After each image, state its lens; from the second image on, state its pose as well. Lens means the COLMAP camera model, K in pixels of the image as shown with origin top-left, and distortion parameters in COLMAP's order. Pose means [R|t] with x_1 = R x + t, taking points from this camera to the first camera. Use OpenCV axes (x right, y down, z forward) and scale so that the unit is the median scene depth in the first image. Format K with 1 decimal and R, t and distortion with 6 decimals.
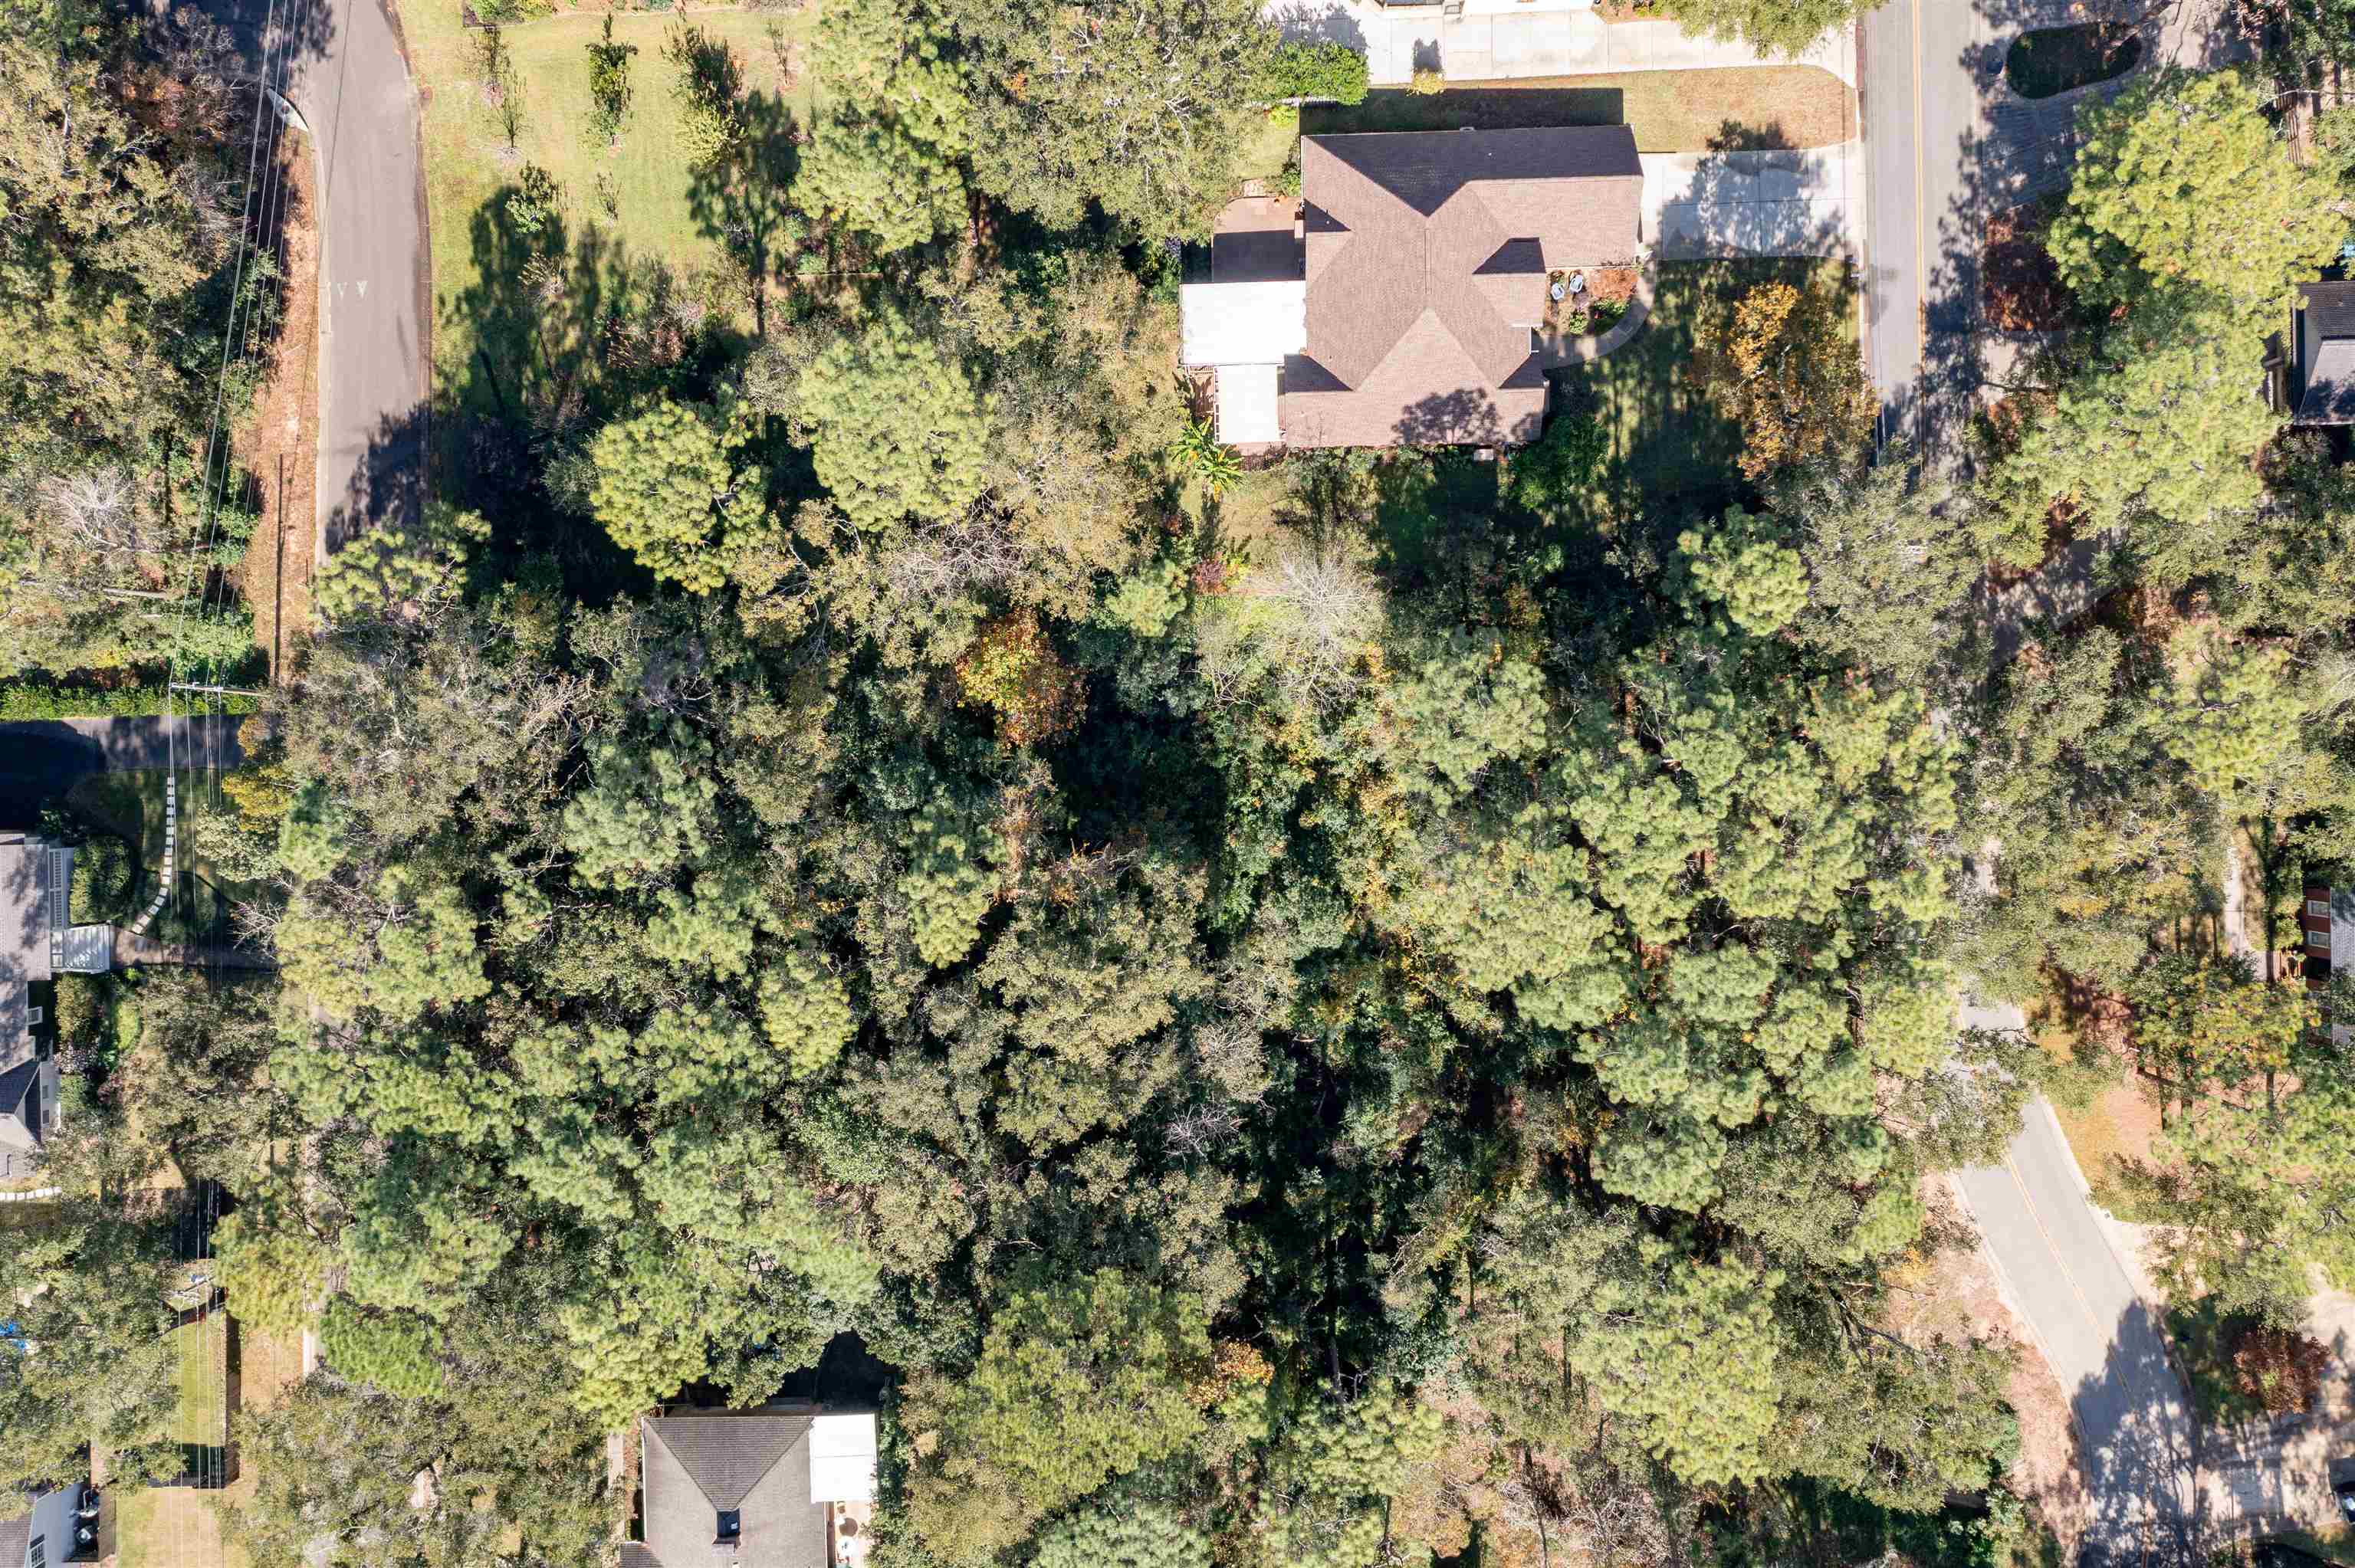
lens RADIAL K [[2133.5, 0, 1177.5], [0, 2133.5, 784.0], [0, 0, 1]] dist [0.052810, 0.015329]
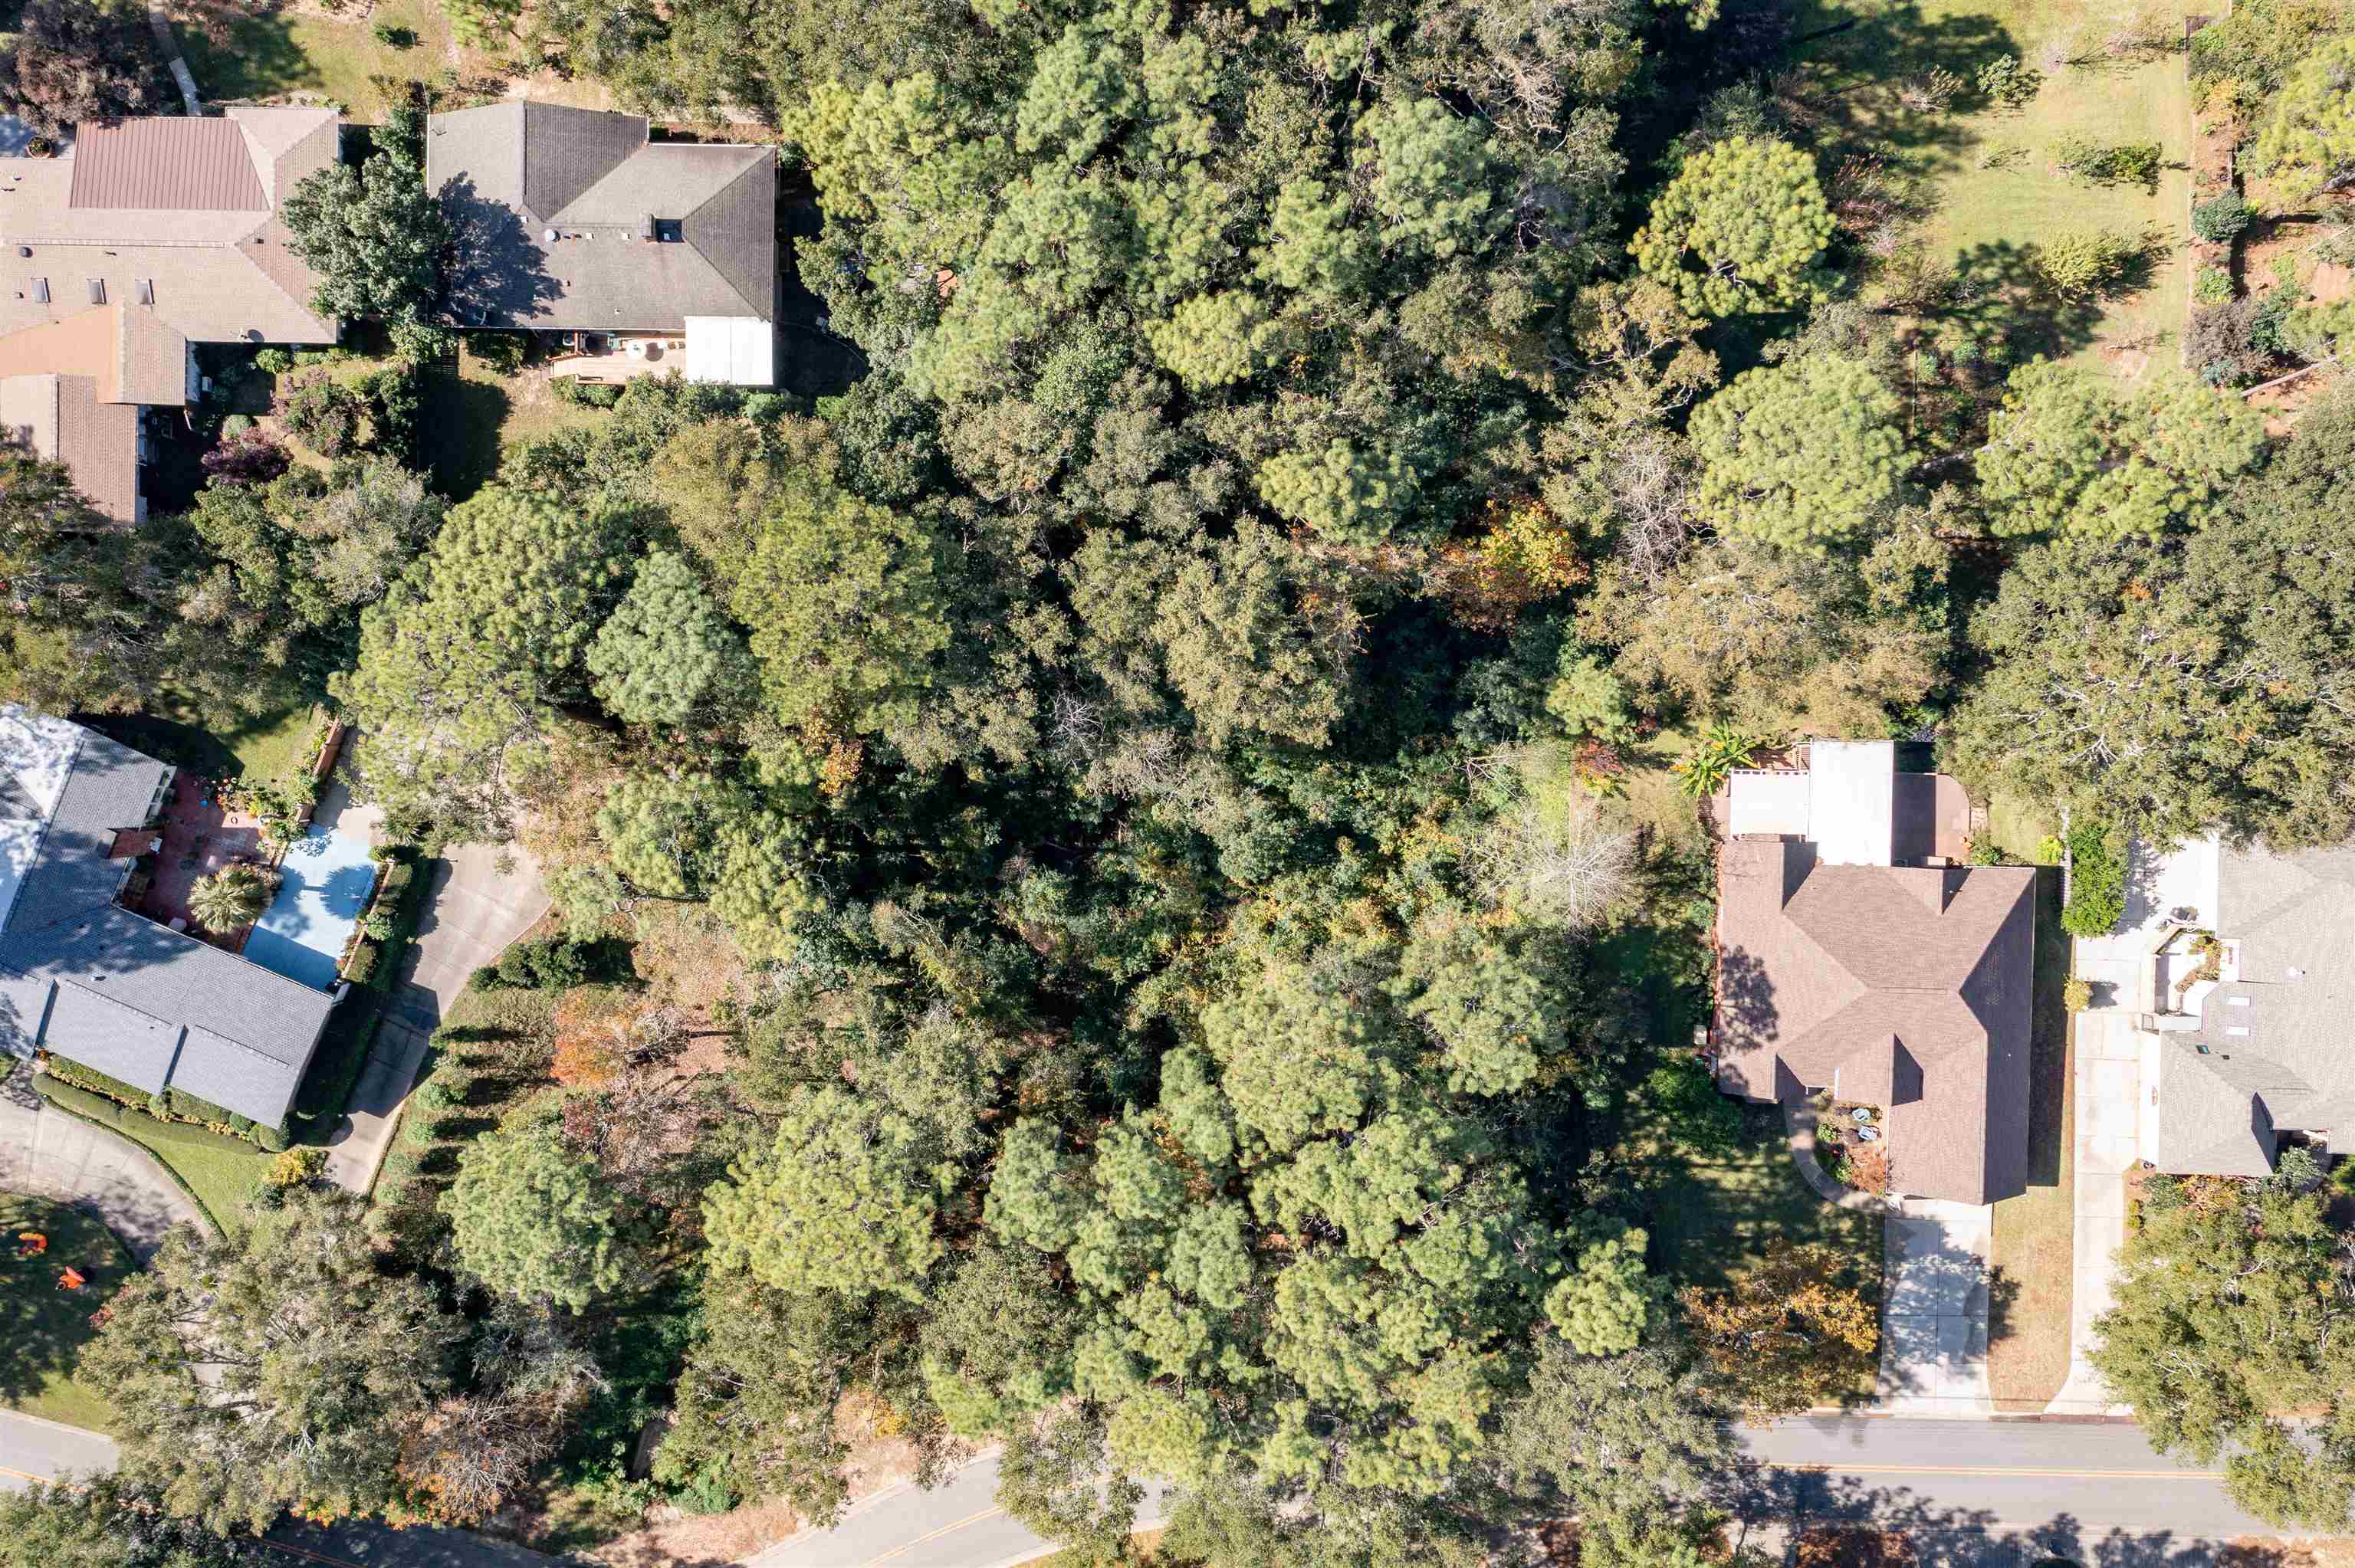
lens RADIAL K [[2133.5, 0, 1177.5], [0, 2133.5, 784.0], [0, 0, 1]] dist [0.052810, 0.015329]
pose [[-0.042321, 0.997795, 0.051121, -0.016696], [-0.999071, -0.041850, -0.010249, 0.115809], [-0.008087, -0.051508, 0.998640, 0.003193]]
